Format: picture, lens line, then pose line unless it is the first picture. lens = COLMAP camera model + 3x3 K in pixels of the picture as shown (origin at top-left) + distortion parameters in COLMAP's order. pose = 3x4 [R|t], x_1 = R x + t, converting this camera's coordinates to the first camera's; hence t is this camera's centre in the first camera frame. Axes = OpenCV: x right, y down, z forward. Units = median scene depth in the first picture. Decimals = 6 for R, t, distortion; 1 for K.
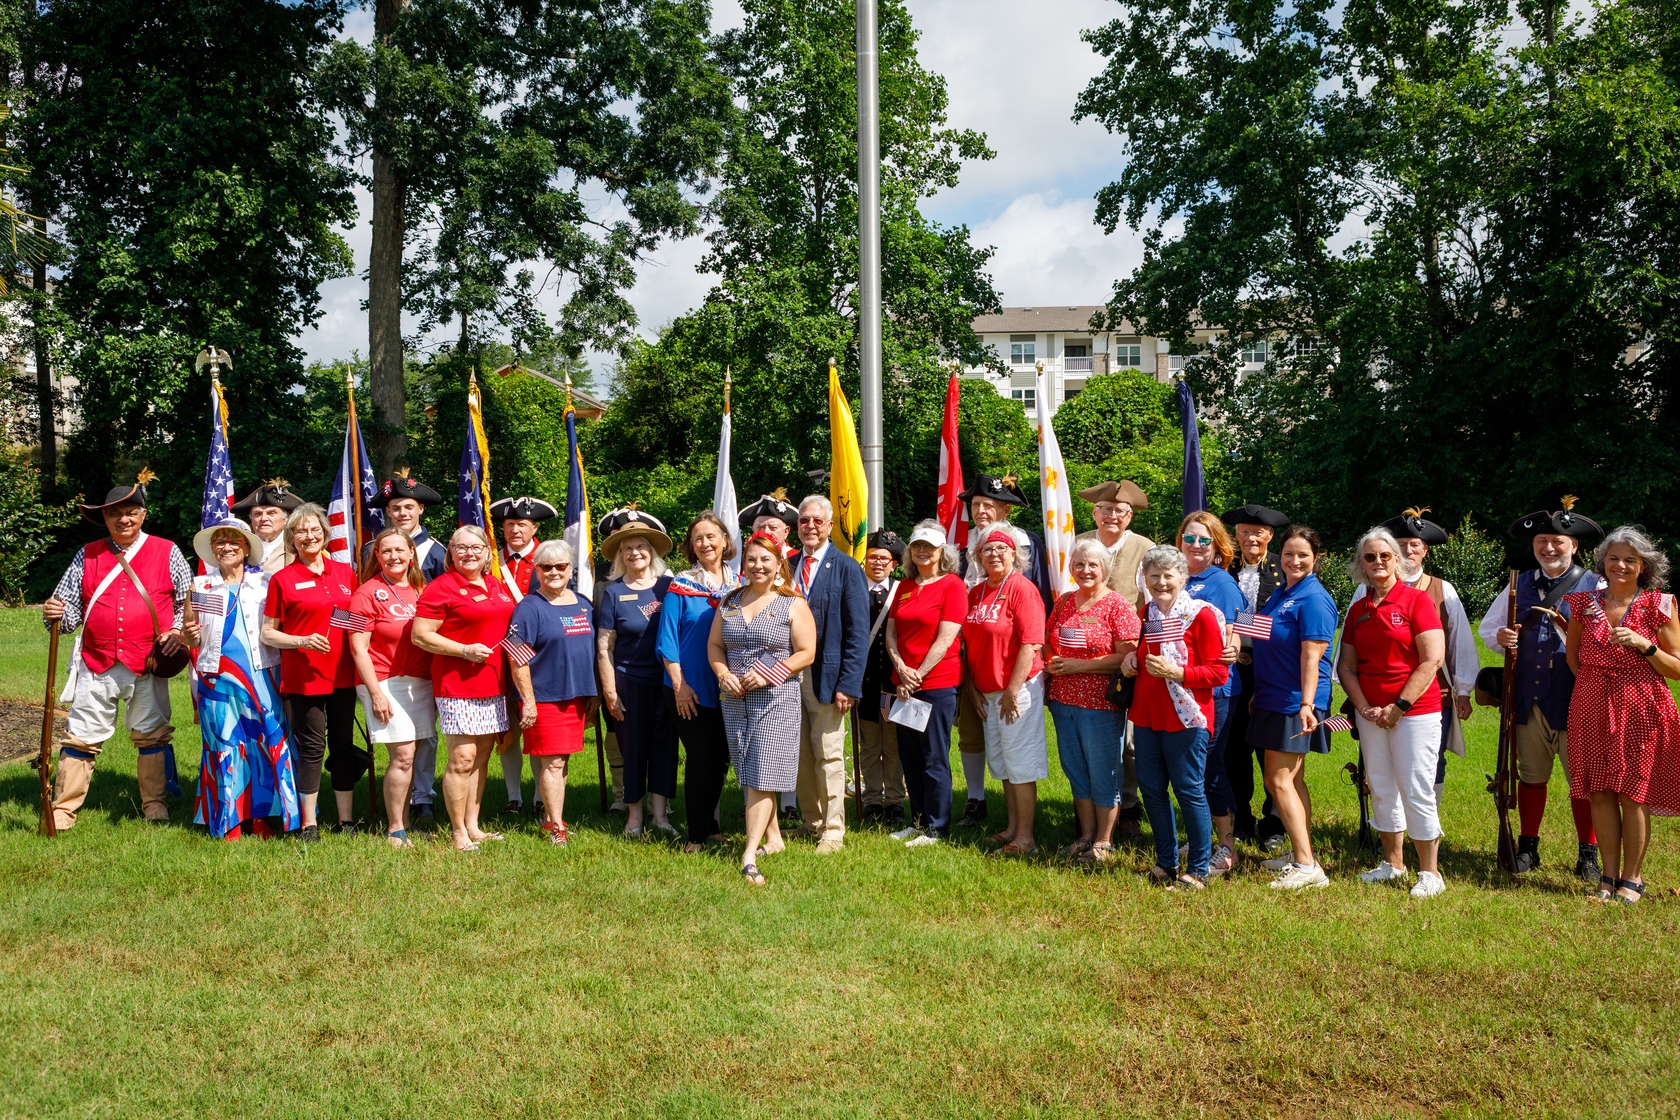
lens RADIAL K [[1410.7, 0, 868.6], [0, 1410.7, 560.5], [0, 0, 1]] dist [0.014938, -0.017392]
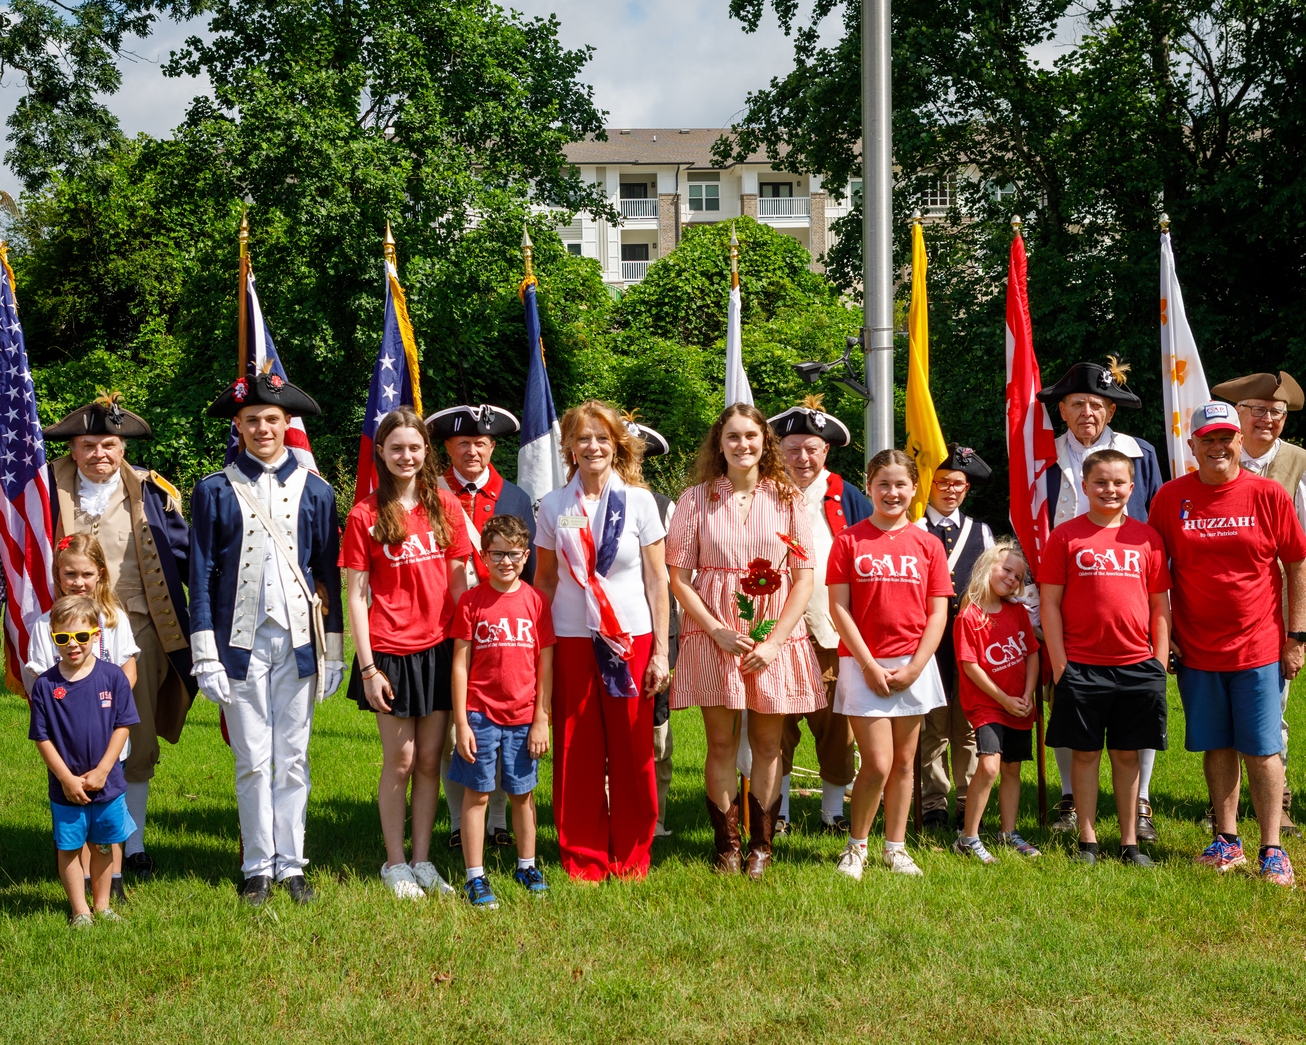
lens RADIAL K [[1958.9, 0, 607.8], [0, 1958.9, 524.1], [0, 0, 1]] dist [0.074545, -0.137960]
pose [[0.979696, -0.026902, 0.198674, -0.111402], [0.022299, 0.999429, 0.025371, -0.002332], [-0.199243, -0.020425, 0.979737, 0.002065]]
